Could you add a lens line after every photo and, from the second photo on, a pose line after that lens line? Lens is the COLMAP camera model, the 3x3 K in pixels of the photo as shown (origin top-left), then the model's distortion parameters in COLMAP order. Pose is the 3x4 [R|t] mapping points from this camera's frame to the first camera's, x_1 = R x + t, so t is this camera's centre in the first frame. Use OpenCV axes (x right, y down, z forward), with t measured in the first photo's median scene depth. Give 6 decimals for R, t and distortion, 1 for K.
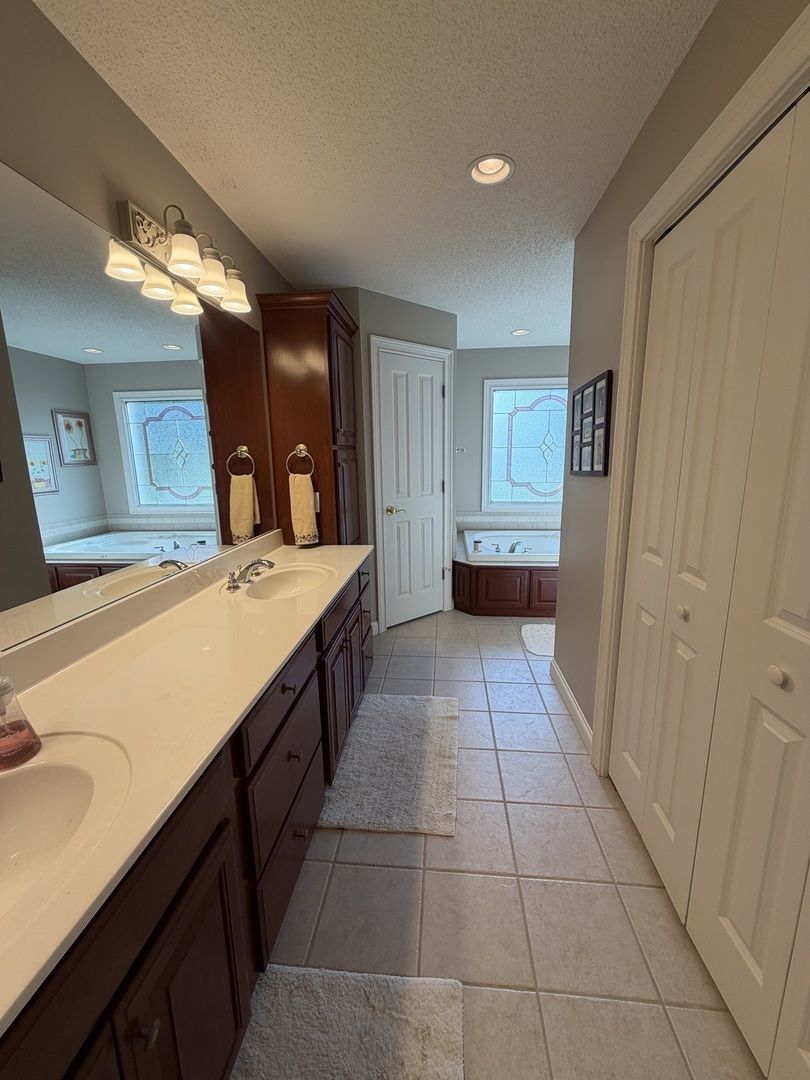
lens RADIAL K [[432.4, 0, 405.0], [0, 432.4, 540.0], [0, 0, 1]] dist [-0.002635, -0.000126]
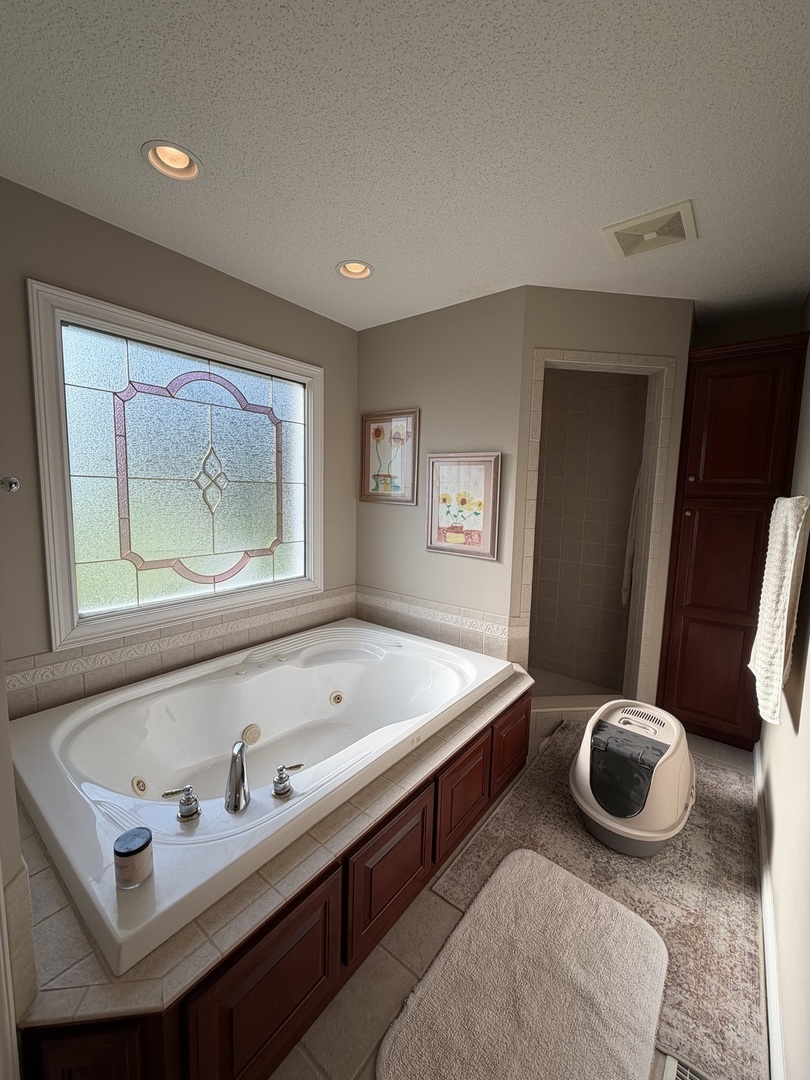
lens RADIAL K [[432.4, 0, 405.0], [0, 432.4, 540.0], [0, 0, 1]] dist [-0.002635, -0.000126]
pose [[0.540967, -0.067315, 0.838345, 0.043637], [0.131513, 0.991300, -0.005267, -0.121002], [-0.830698, 0.113103, 0.545114, 0.574491]]
